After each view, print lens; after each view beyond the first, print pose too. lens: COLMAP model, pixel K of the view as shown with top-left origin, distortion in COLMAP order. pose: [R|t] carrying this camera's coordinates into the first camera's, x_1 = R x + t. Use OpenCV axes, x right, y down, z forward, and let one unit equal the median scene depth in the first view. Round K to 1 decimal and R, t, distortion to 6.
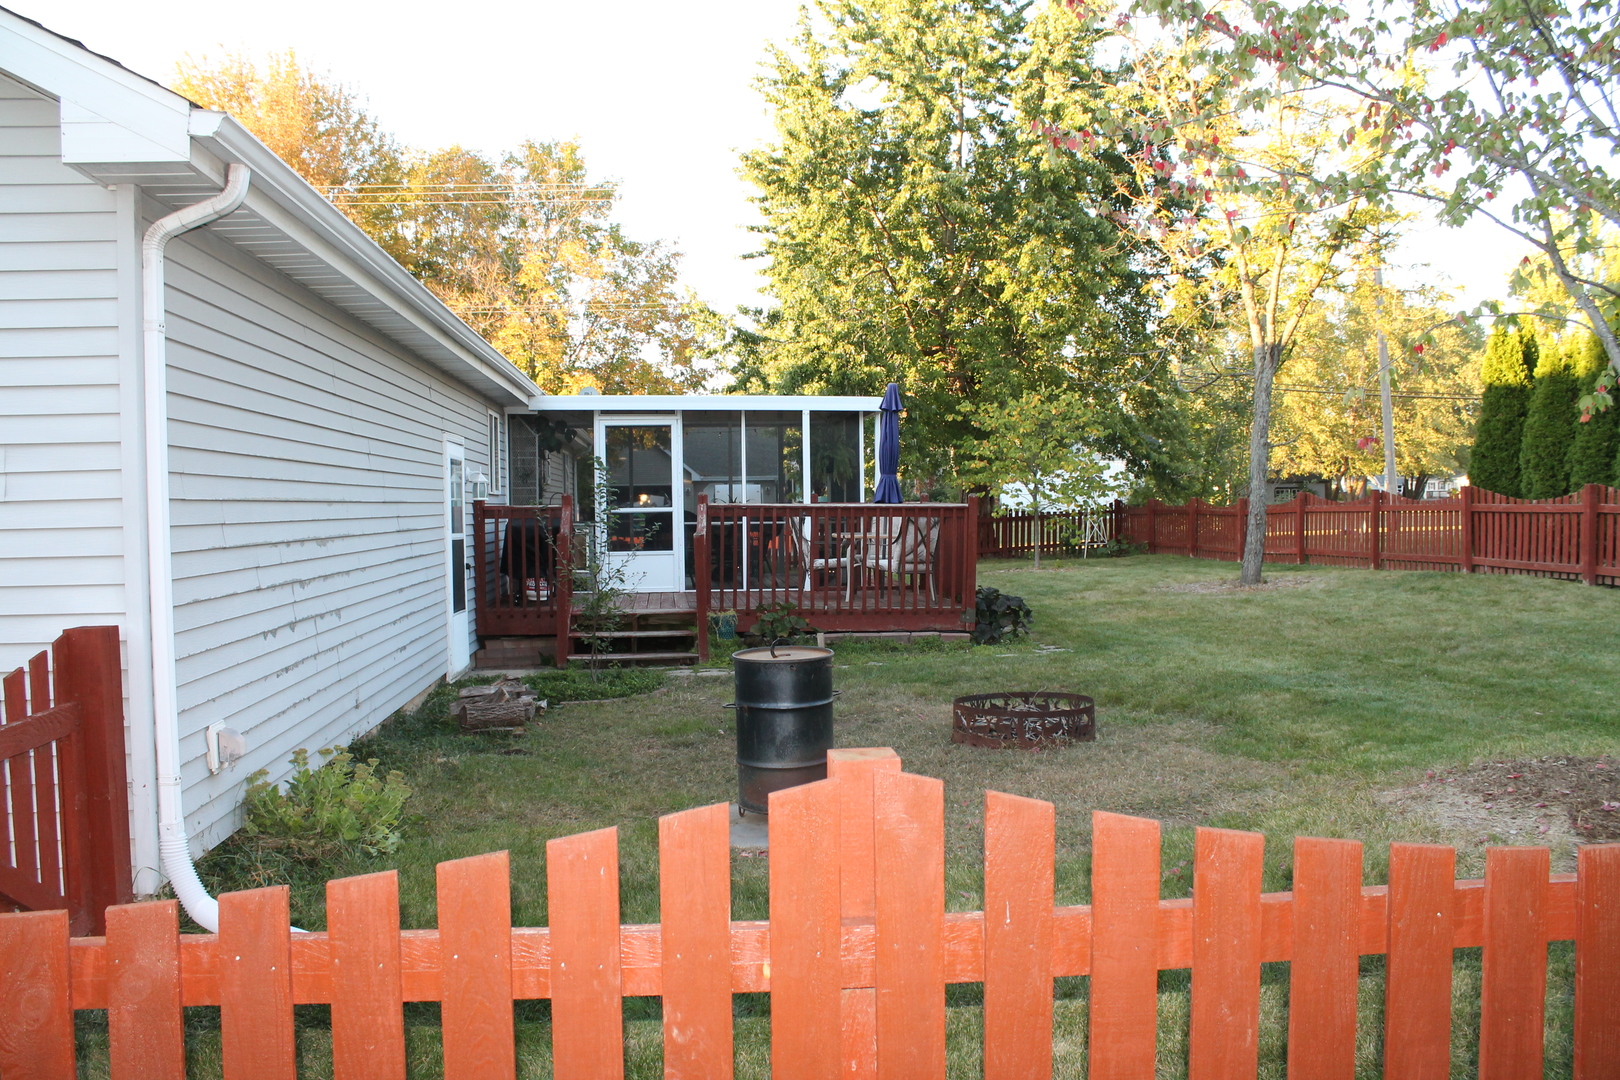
lens RADIAL K [[1359.7, 0, 801.4], [0, 1359.7, 543.4], [0, 0, 1]] dist [-0.117745, 0.031520]
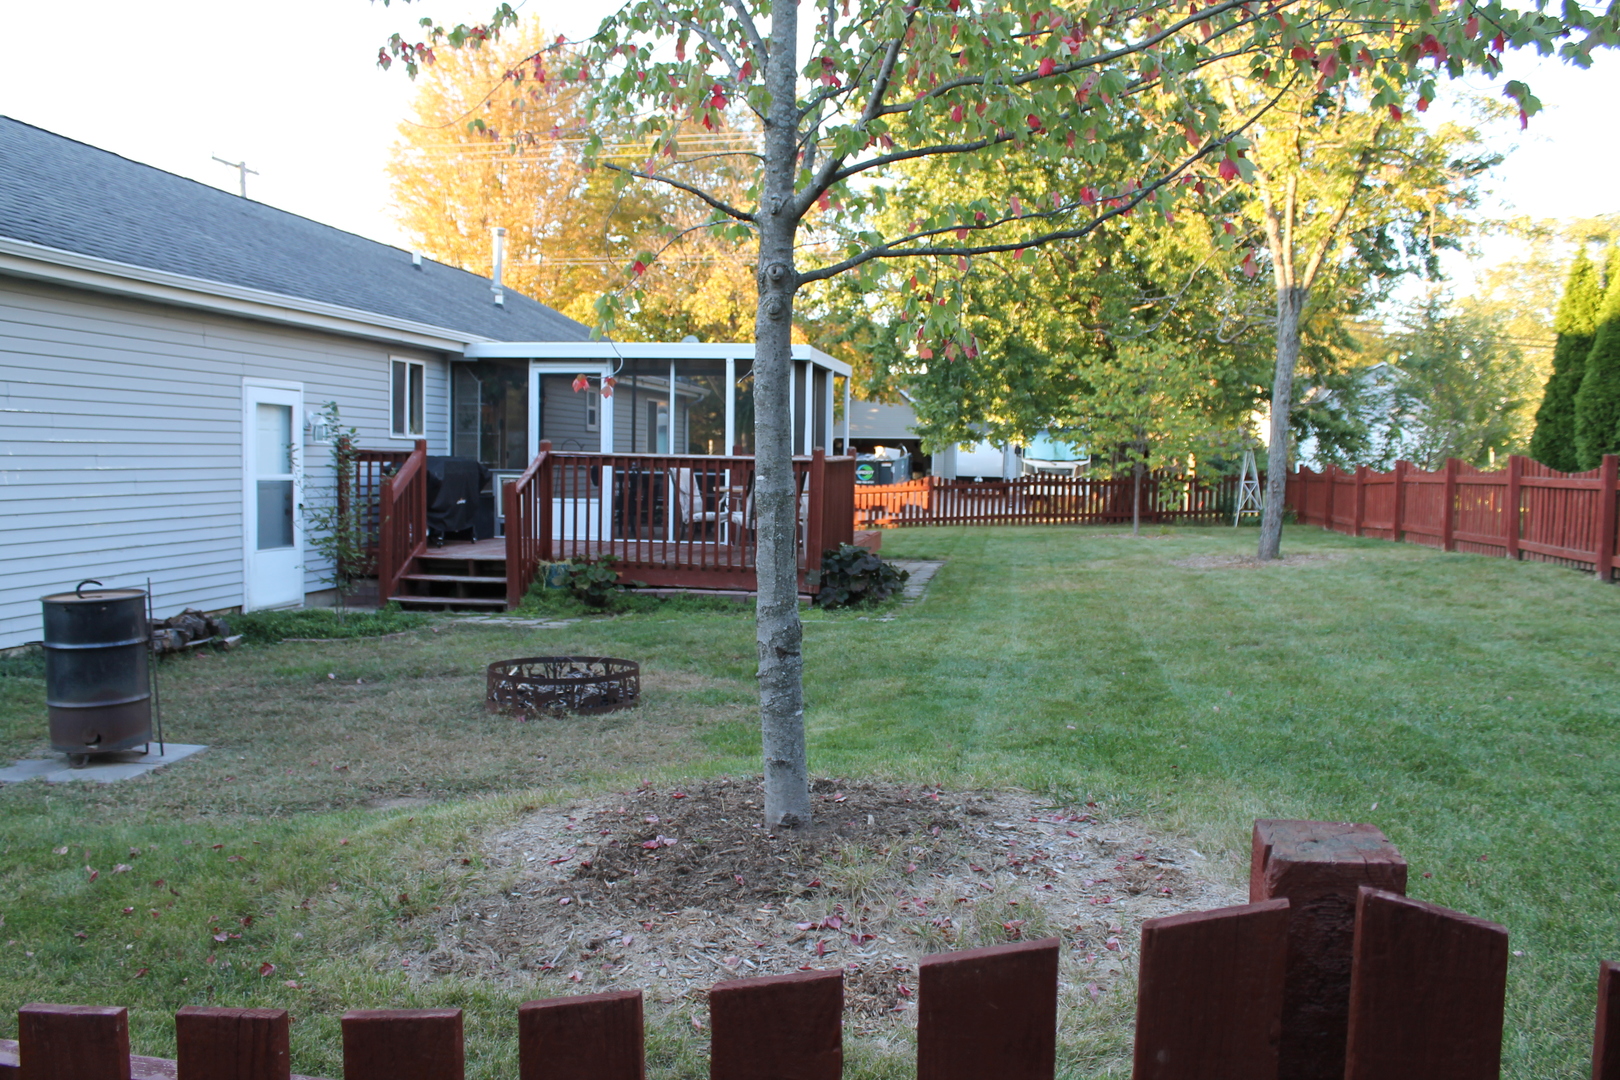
lens RADIAL K [[1359.7, 0, 808.8], [0, 1359.7, 542.0], [0, 0, 1]] dist [-0.117745, 0.031520]
pose [[0.965256, 0.040098, -0.258212, 0.309330], [-0.031951, 0.998853, 0.035673, -0.003663], [0.259346, -0.026183, 0.965429, 0.079377]]
